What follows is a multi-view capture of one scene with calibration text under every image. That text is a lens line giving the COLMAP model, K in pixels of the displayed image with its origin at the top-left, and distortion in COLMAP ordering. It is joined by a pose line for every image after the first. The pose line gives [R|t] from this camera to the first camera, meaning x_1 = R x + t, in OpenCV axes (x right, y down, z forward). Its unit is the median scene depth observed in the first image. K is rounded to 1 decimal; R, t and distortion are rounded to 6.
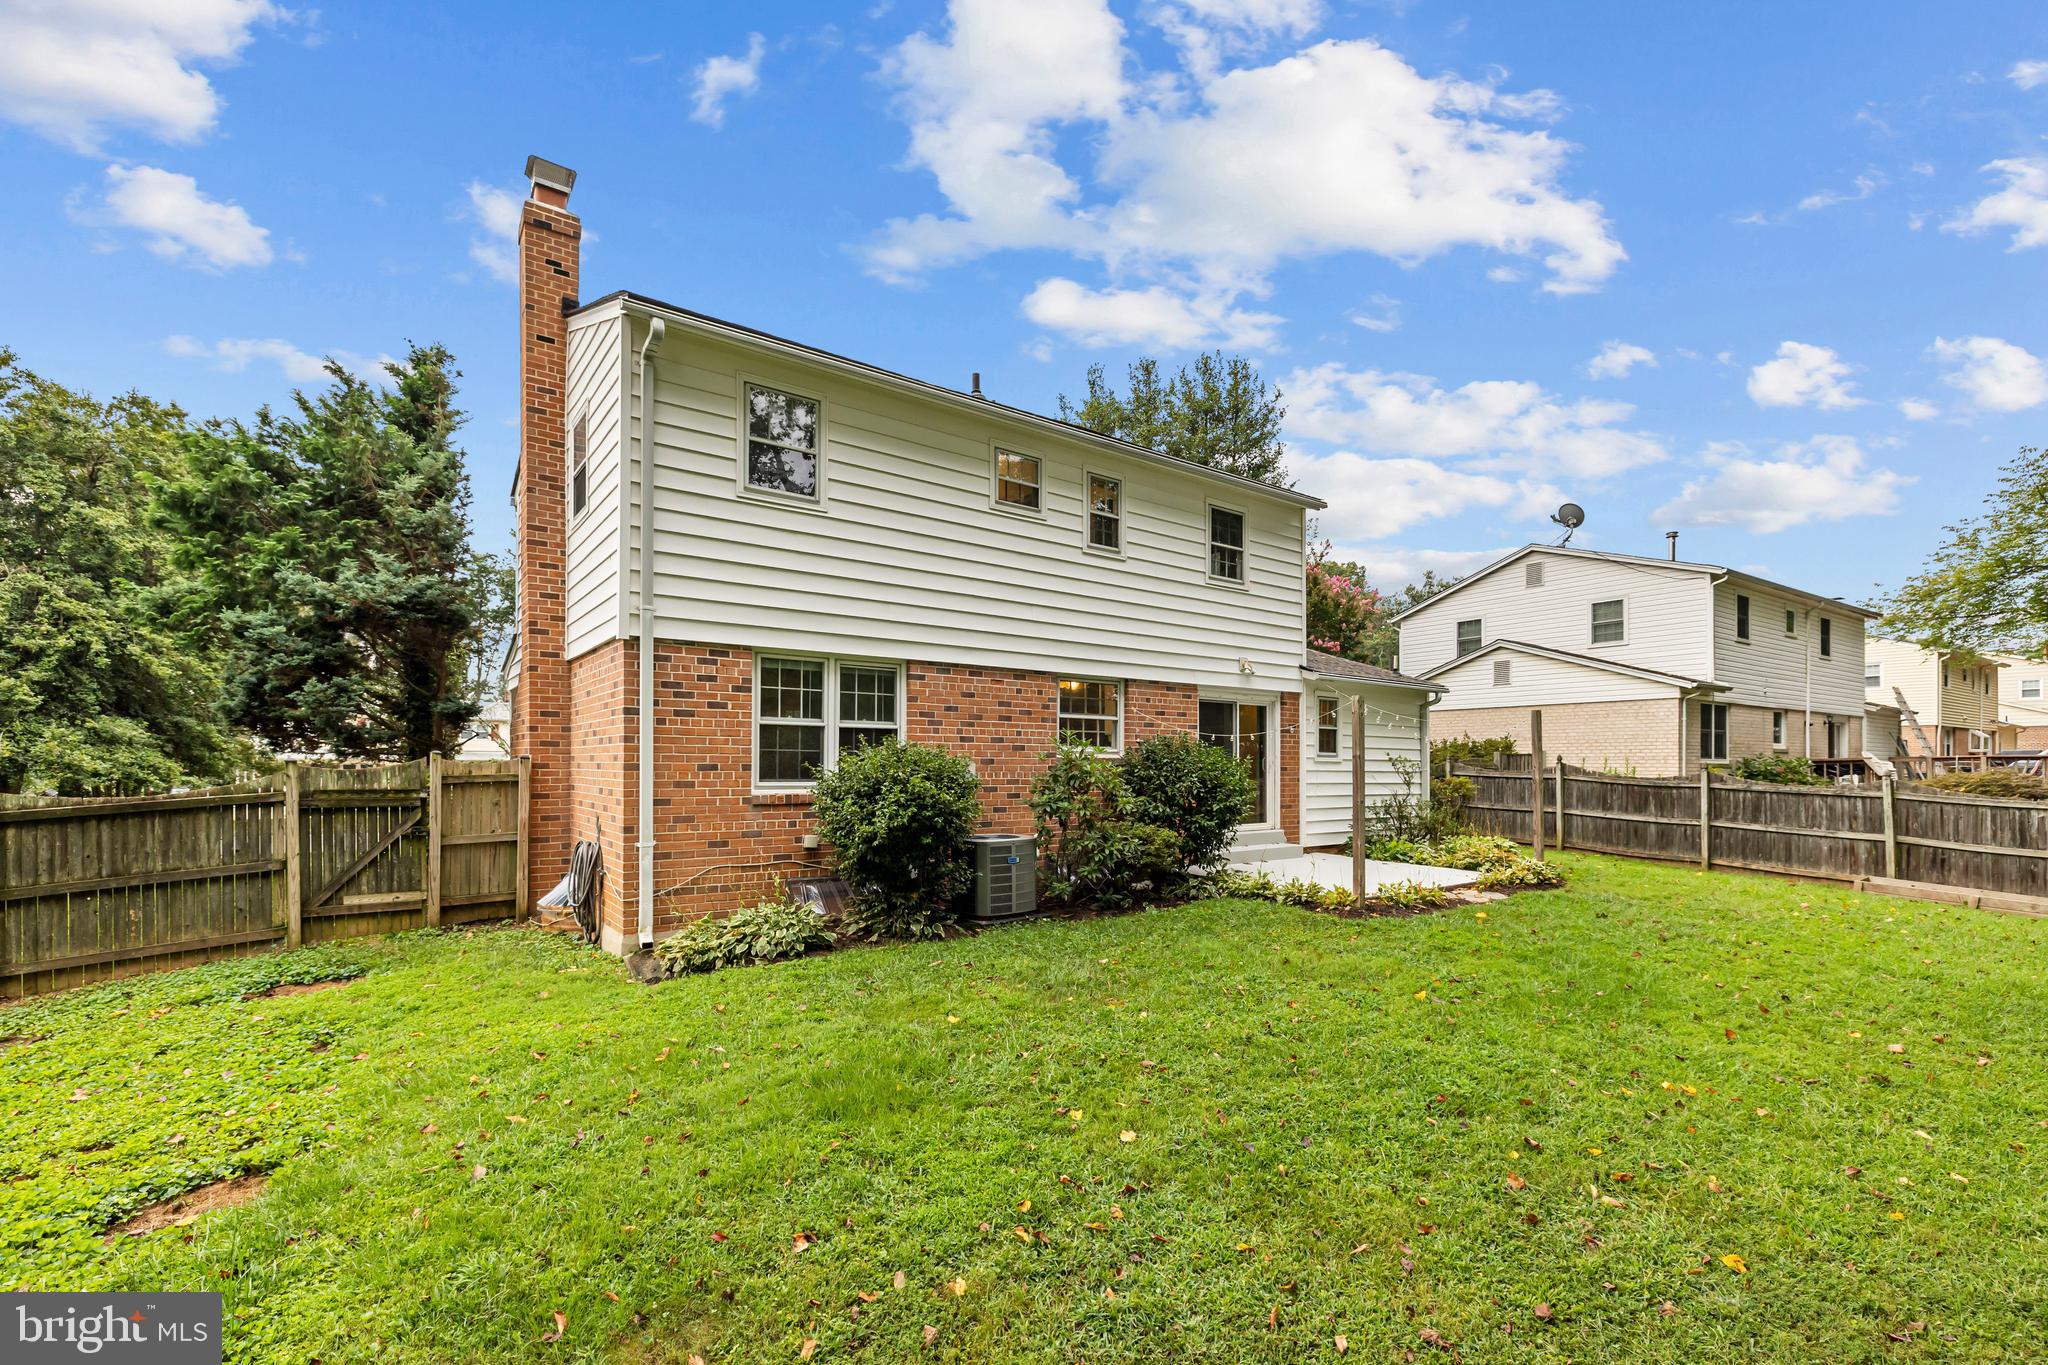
lens RADIAL K [[880.0, 0, 1026.3], [0, 880.0, 768.6], [0, 0, 1]] dist [-0.000833, -0.000008]
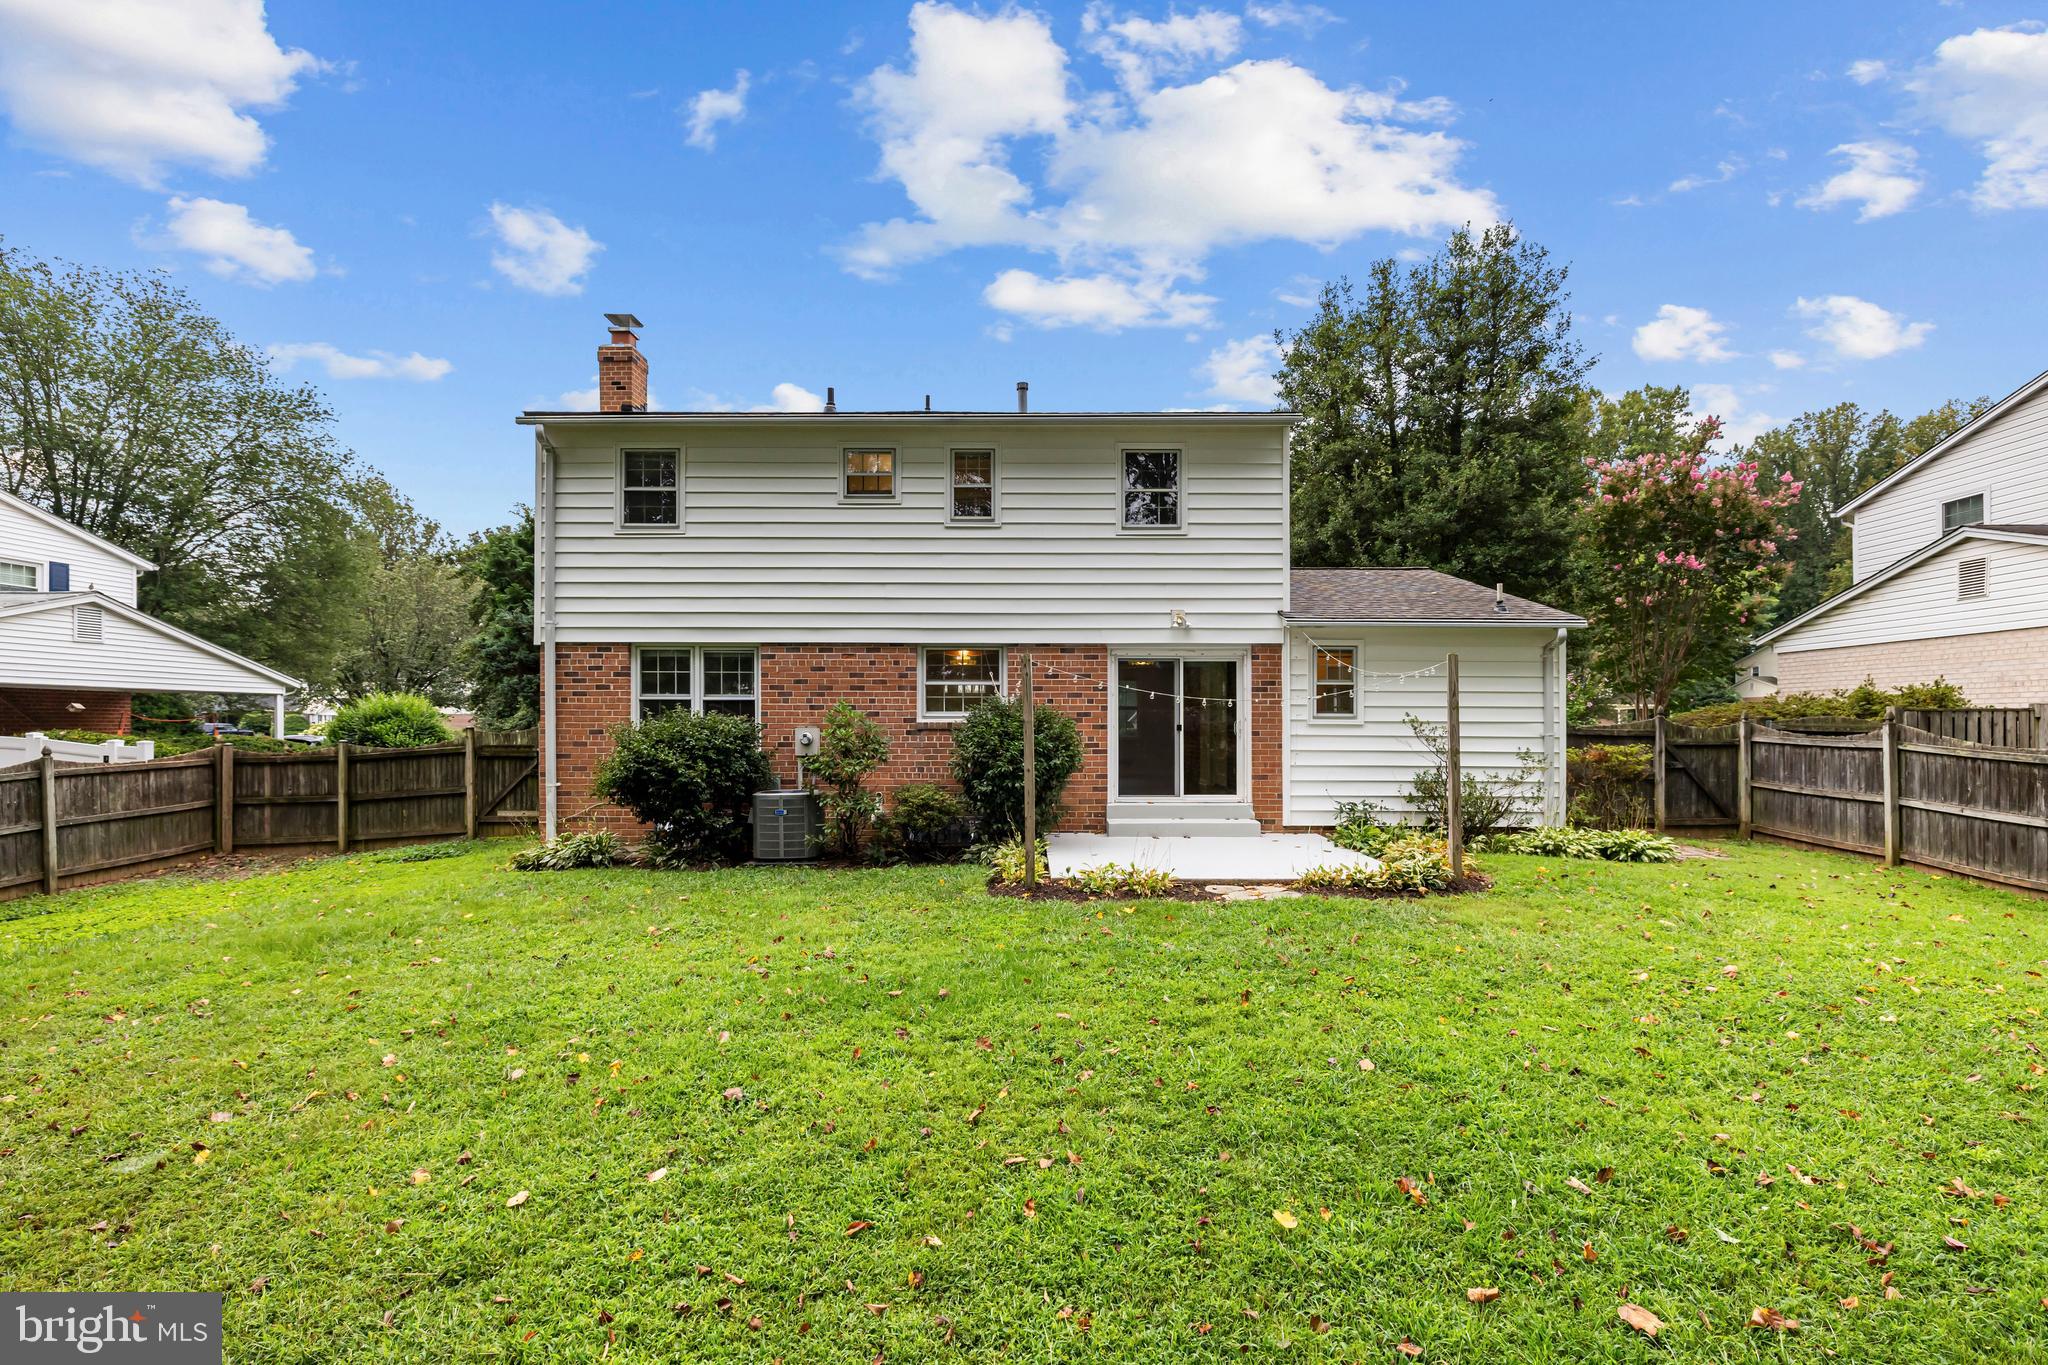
lens RADIAL K [[866.5, 0, 1031.9], [0, 866.5, 724.4], [0, 0, 1]] dist [0.000640, 0.000109]
pose [[0.803802, -0.004965, -0.594876, 0.741476], [-0.000256, 0.999962, -0.008692, -0.001071], [0.594897, 0.007139, 0.803770, 0.224462]]
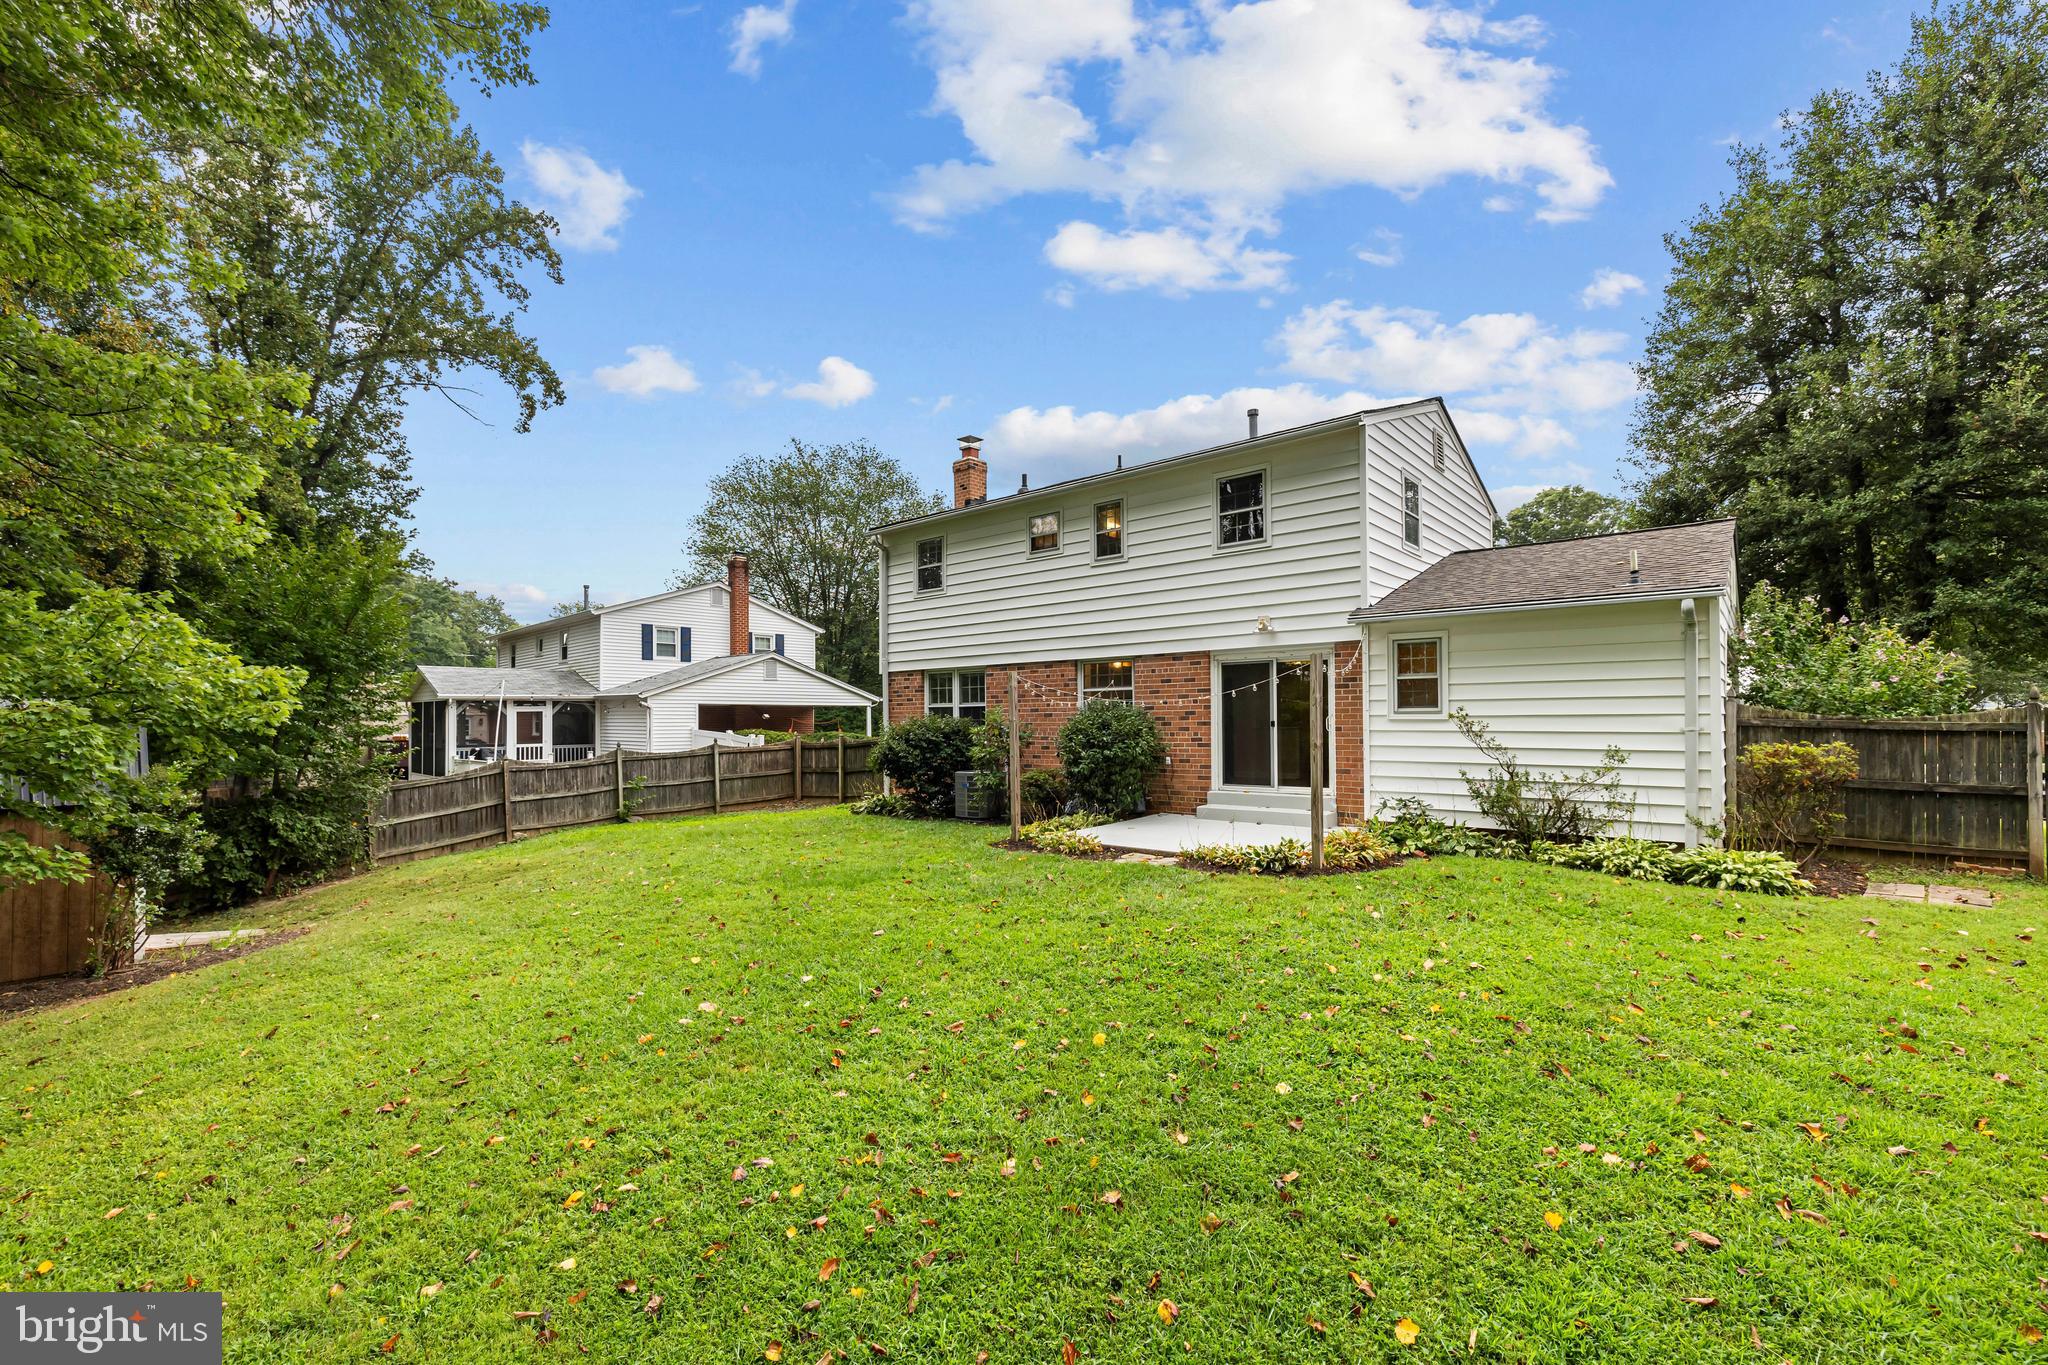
lens RADIAL K [[866.5, 0, 1031.9], [0, 866.5, 724.4], [0, 0, 1]] dist [0.000640, 0.000109]
pose [[0.230246, -0.007599, -0.973103, 1.282756], [0.002140, 0.999971, -0.007302, 0.002025], [0.973130, -0.000402, 0.230255, 0.593855]]
